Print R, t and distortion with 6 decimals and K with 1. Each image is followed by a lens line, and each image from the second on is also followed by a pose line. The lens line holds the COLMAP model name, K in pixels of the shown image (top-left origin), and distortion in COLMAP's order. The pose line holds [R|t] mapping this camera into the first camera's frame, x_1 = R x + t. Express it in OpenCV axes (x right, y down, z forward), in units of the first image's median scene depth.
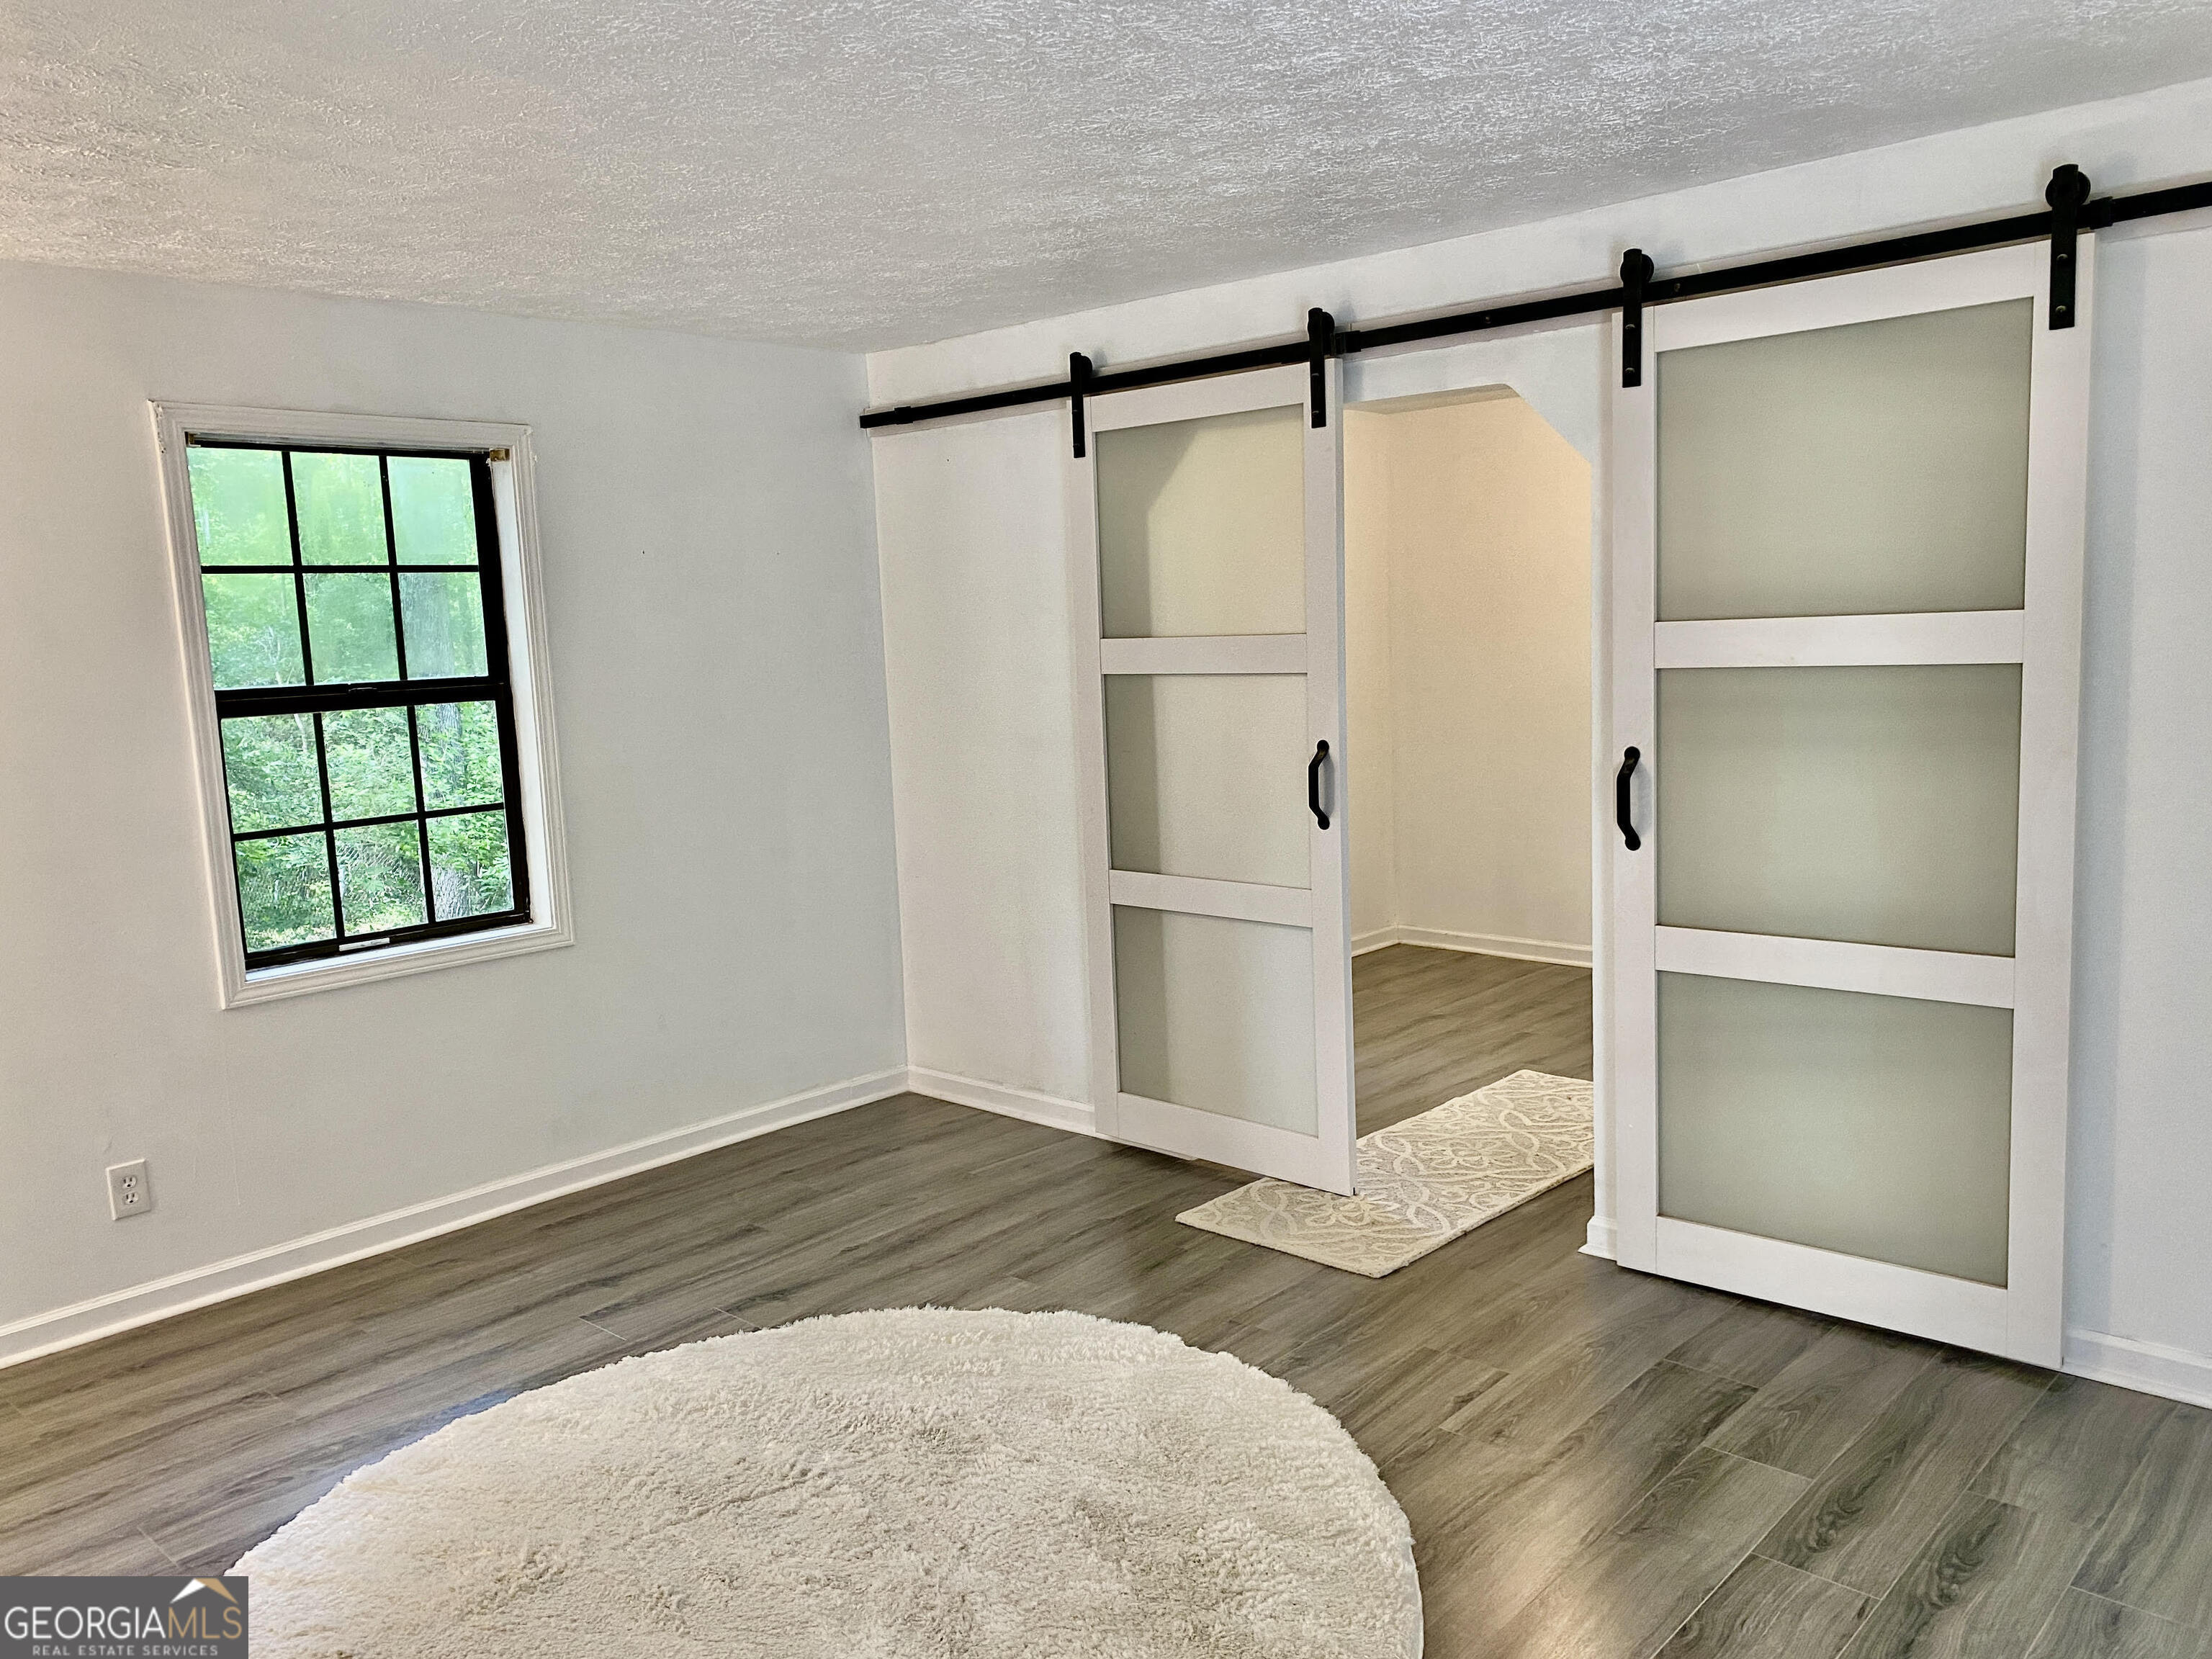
lens RADIAL K [[1706.4, 0, 1102.8], [0, 1706.4, 833.6], [0, 0, 1]] dist [0.041771, -0.009436]
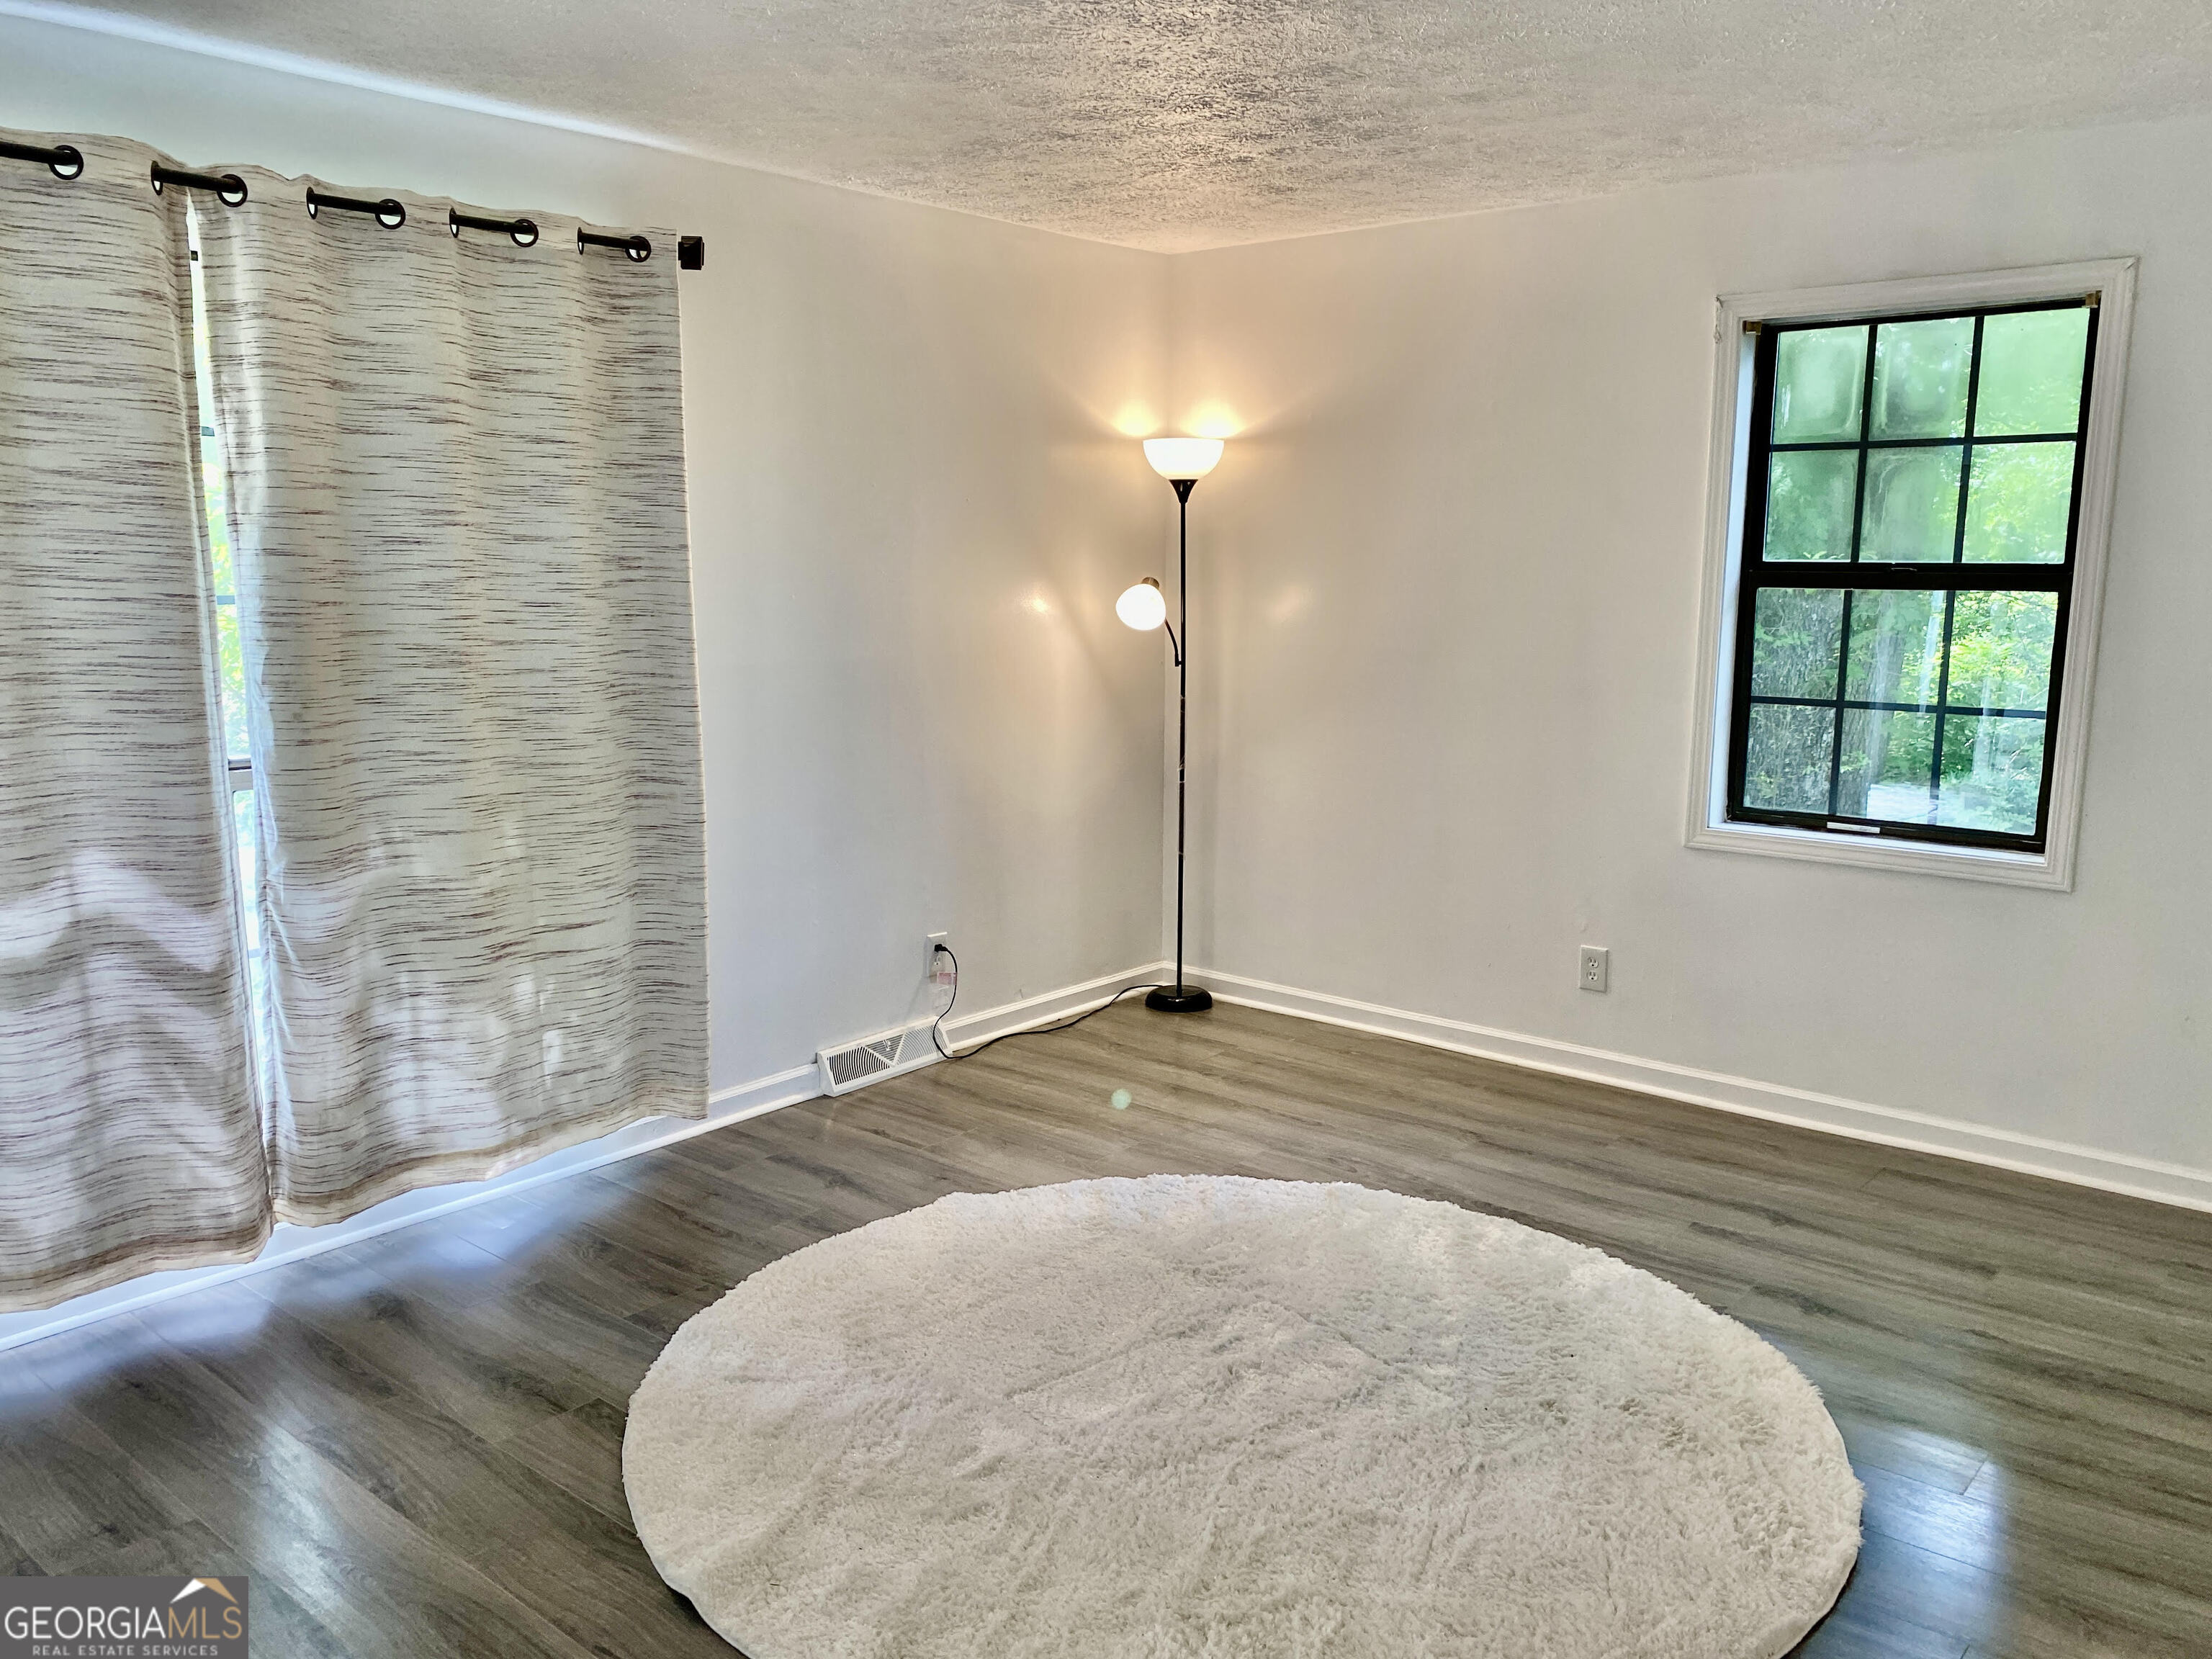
lens RADIAL K [[1706.4, 0, 1107.5], [0, 1706.4, 821.0], [0, 0, 1]] dist [0.041771, -0.009436]
pose [[0.041232, 0.202236, -0.978468, 0.536746], [-0.125494, 0.972594, 0.195734, -0.081613], [0.991237, 0.114721, 0.065481, 0.523082]]
